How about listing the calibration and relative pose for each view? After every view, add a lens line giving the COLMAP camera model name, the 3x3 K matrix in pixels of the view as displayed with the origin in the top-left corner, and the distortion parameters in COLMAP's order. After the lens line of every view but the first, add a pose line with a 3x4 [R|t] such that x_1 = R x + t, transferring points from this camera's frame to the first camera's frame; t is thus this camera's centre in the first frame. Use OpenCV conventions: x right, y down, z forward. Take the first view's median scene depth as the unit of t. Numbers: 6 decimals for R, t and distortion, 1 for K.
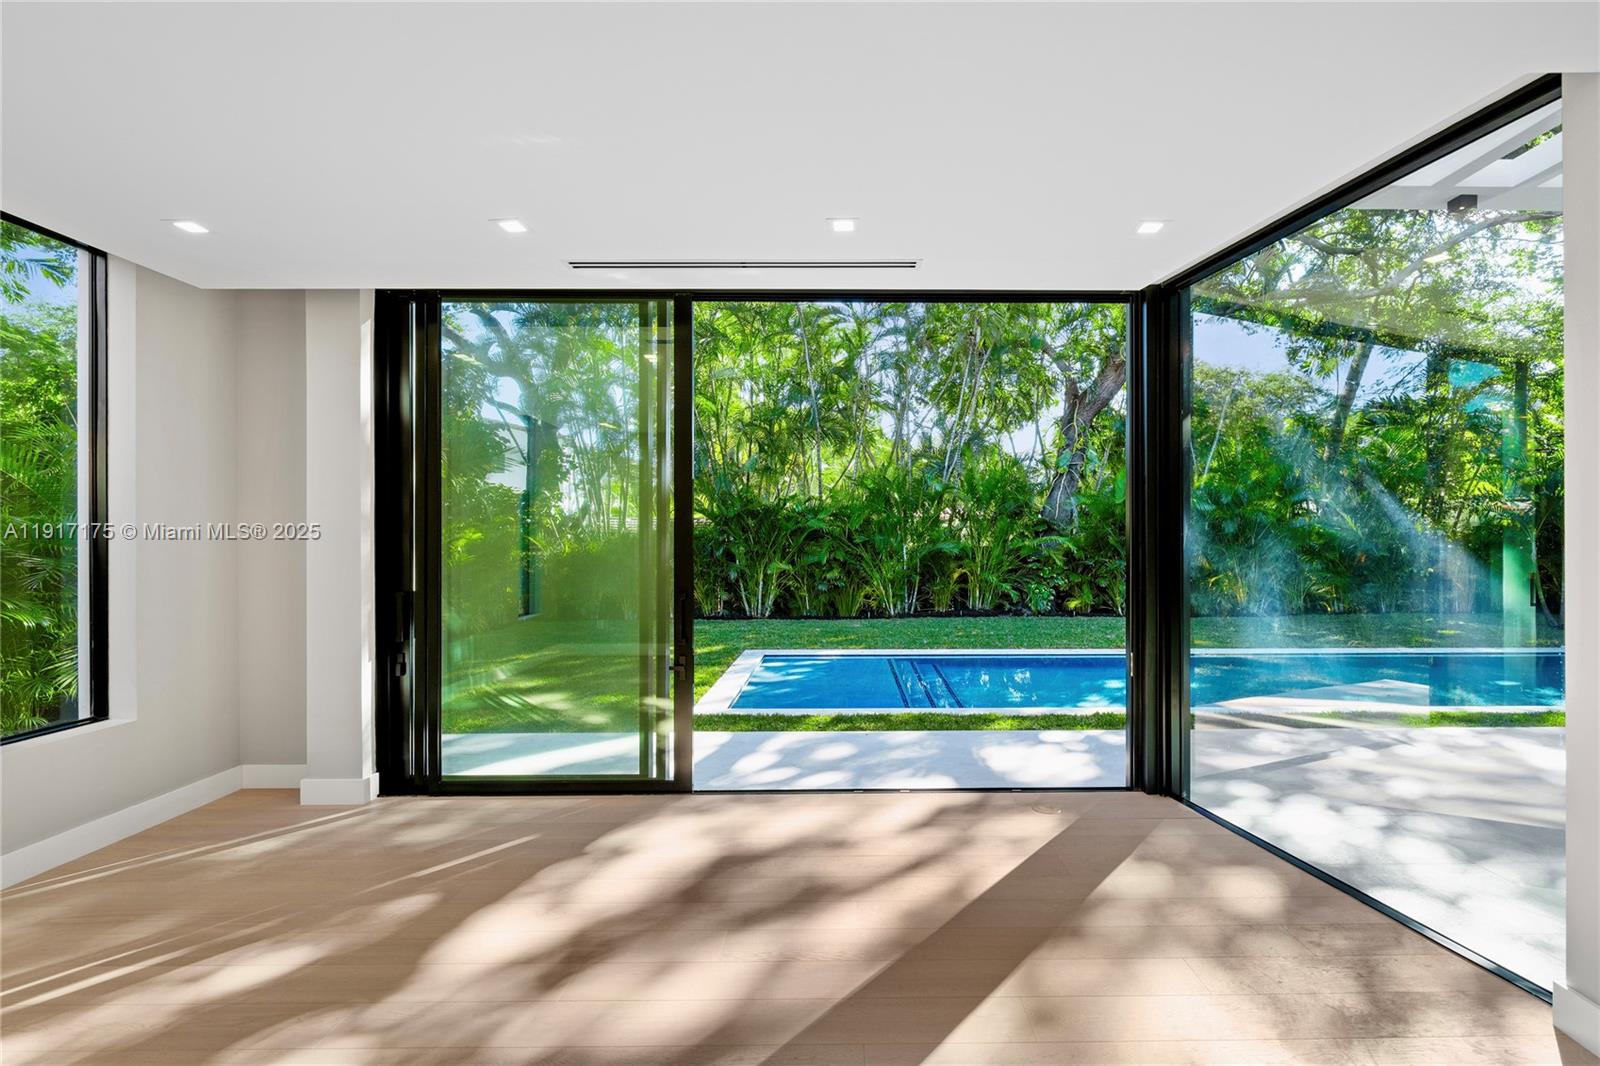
lens RADIAL K [[629.3, 0, 800.0], [0, 629.3, 534.4], [0, 0, 1]] dist [0.001685, 0.000190]
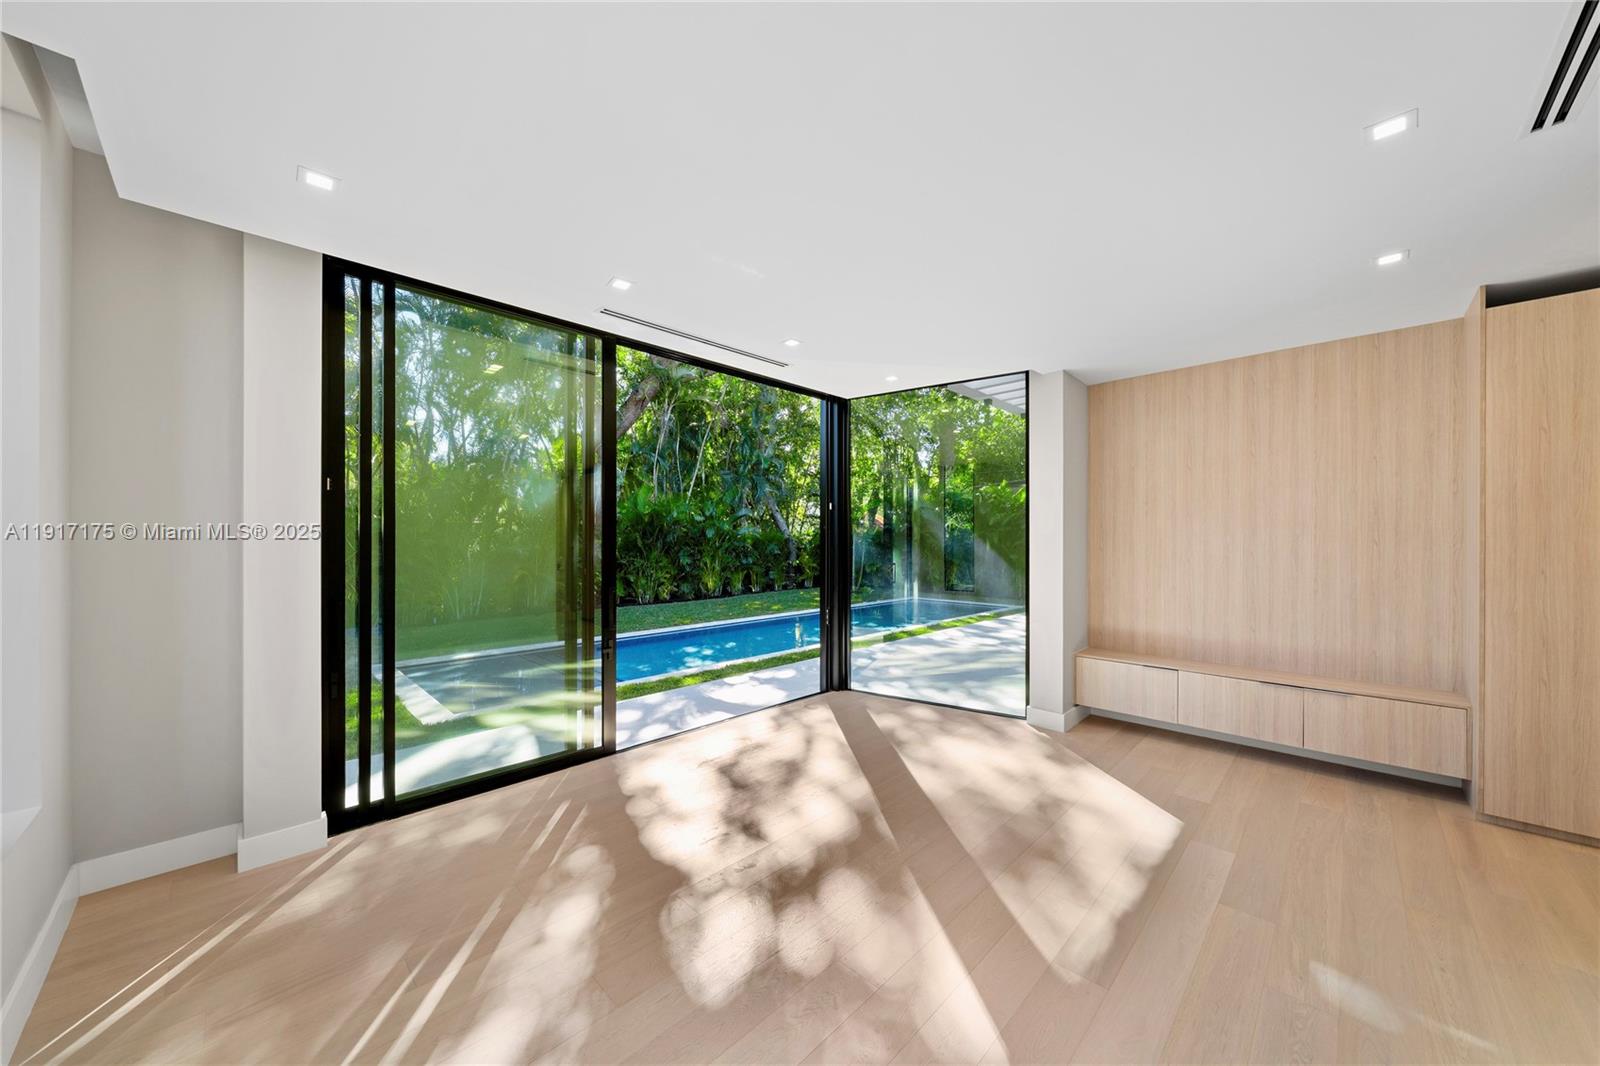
lens RADIAL K [[552.9, 0, 802.7], [0, 552.9, 539.5], [0, 0, 1]] dist [-0.005185, -0.000025]
pose [[0.708108, 0.003200, 0.706097, -0.747850], [-0.003710, 0.999993, -0.000812, 0.002305], [-0.706095, -0.002045, 0.708115, -0.002000]]
